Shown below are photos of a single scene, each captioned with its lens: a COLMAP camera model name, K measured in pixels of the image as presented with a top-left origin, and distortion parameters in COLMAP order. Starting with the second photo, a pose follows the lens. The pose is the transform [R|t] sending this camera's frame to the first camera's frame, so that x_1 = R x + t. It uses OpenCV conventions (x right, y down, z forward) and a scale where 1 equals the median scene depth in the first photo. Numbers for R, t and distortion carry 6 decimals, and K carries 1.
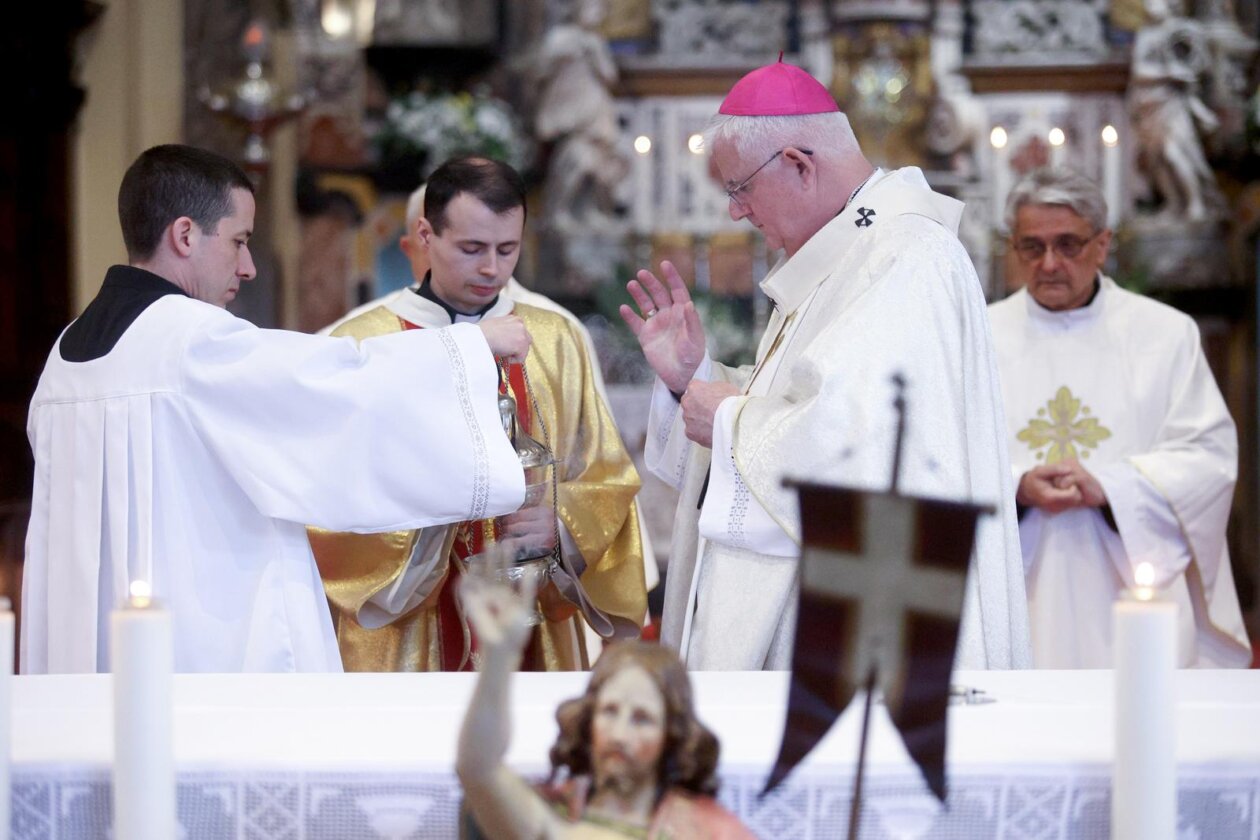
lens RADIAL K [[3889.6, 0, 638.9], [0, 3889.6, 421.7], [0, 0, 1]] dist [0.037332, 0.000000]
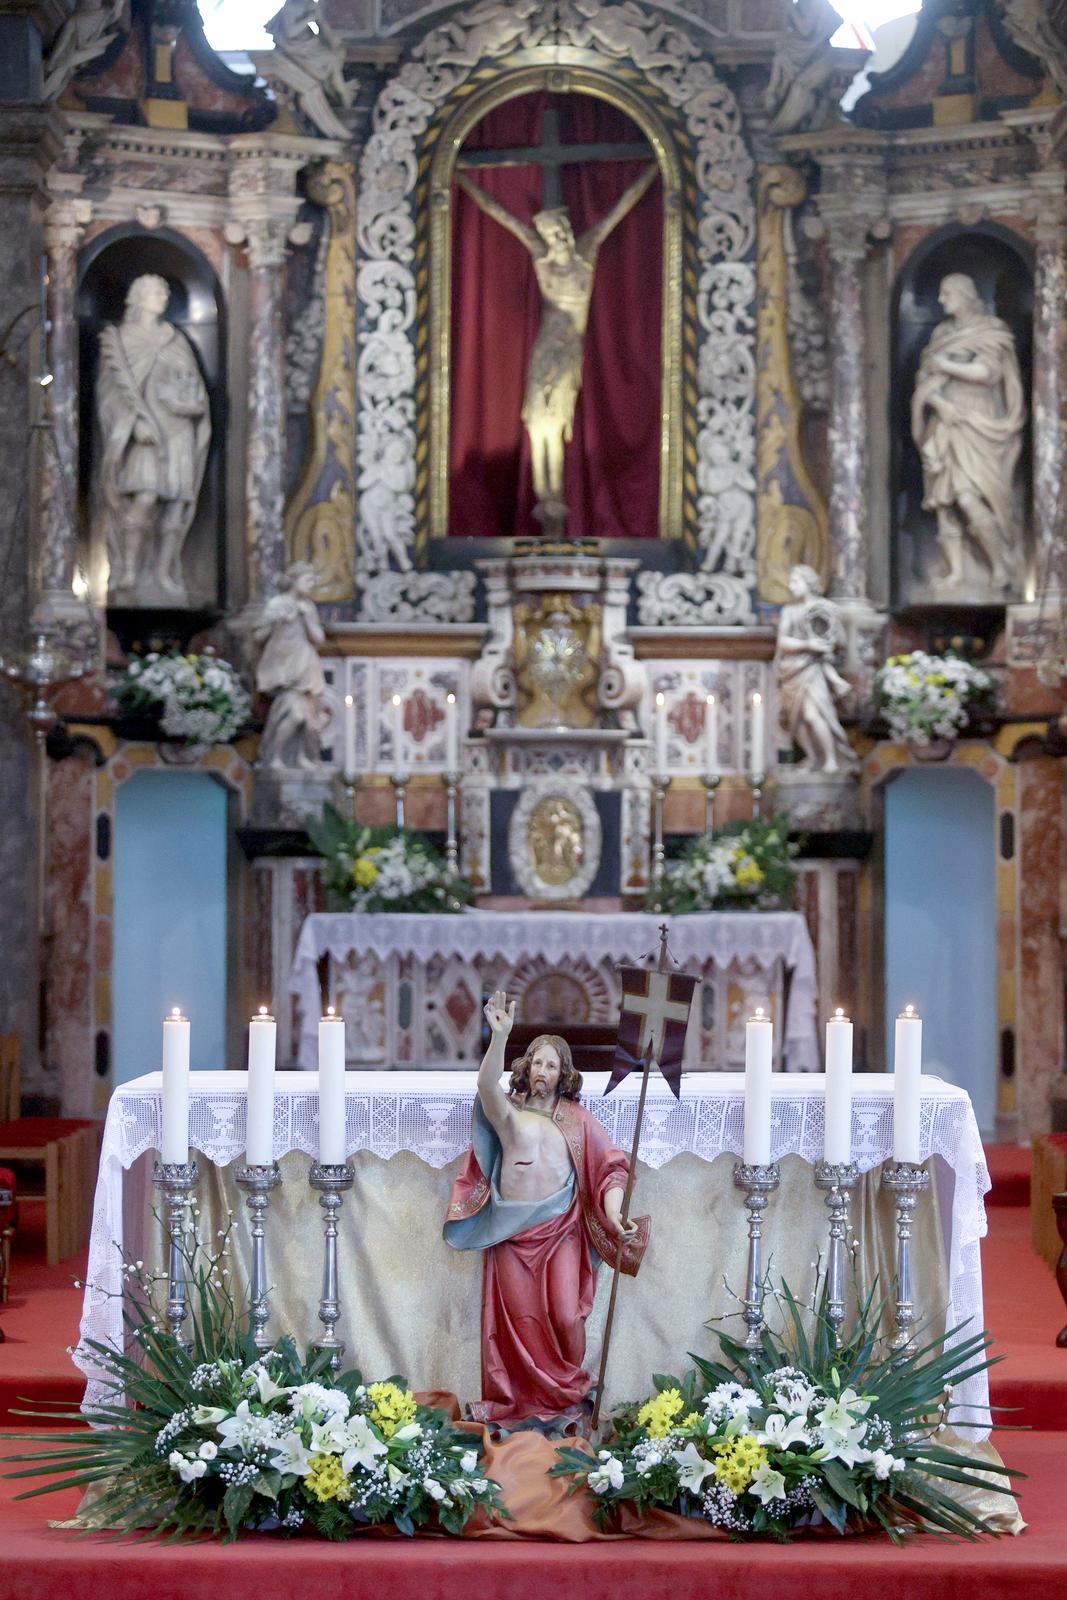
lens RADIAL K [[5102.5, 0, 518.2], [0, 5102.5, 787.5], [0, 0, 1]] dist [0.064343, 0.000000]
pose [[0.997291, 0.014295, 0.072151, -0.065364], [-0.012066, 0.999440, -0.031222, 0.000646], [-0.072557, 0.030267, 0.996905, -0.563546]]
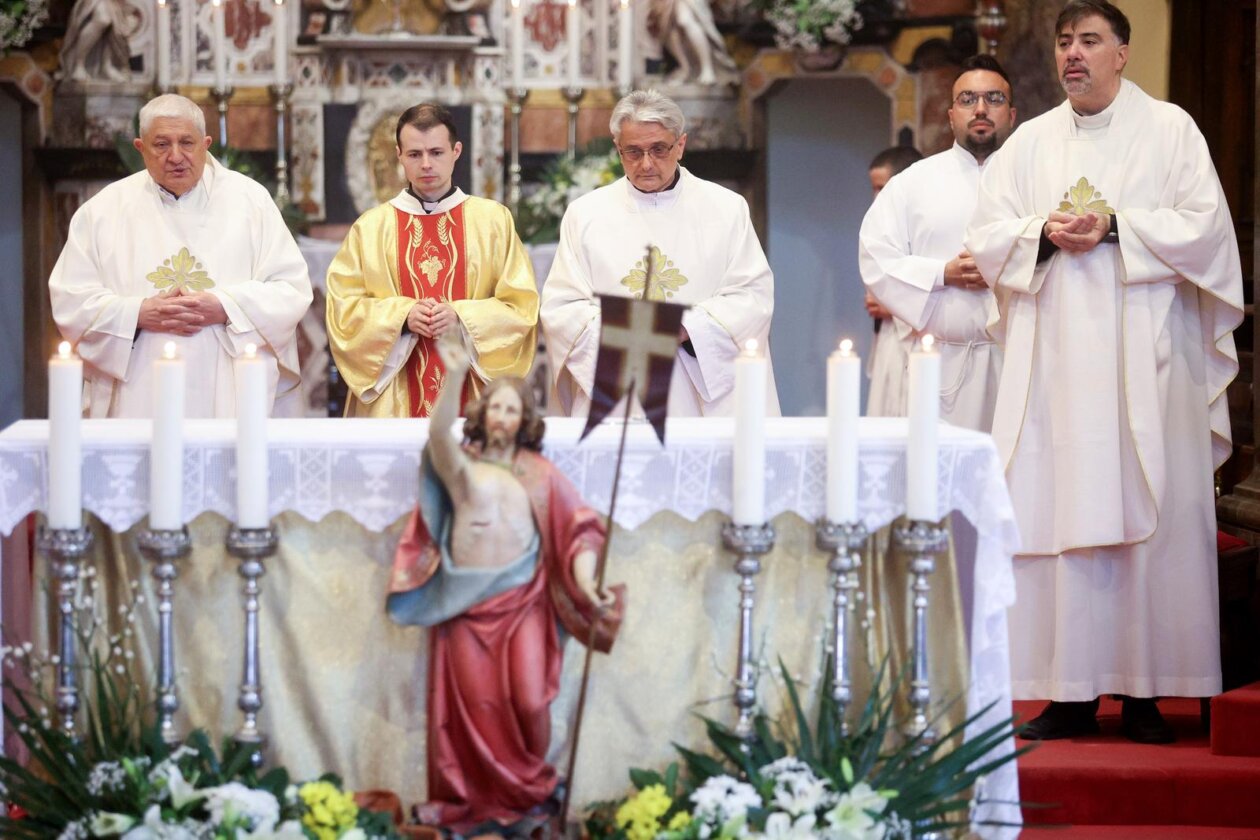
lens RADIAL K [[5485.8, 0, 622.2], [0, 5485.8, 410.1], [0, 0, 1]] dist [0.665135, 0.000000]
pose [[0.990409, 0.004195, 0.138102, -0.089589], [-0.007226, 0.999744, 0.021454, 0.003409], [-0.137977, -0.022247, 0.990186, -0.493539]]
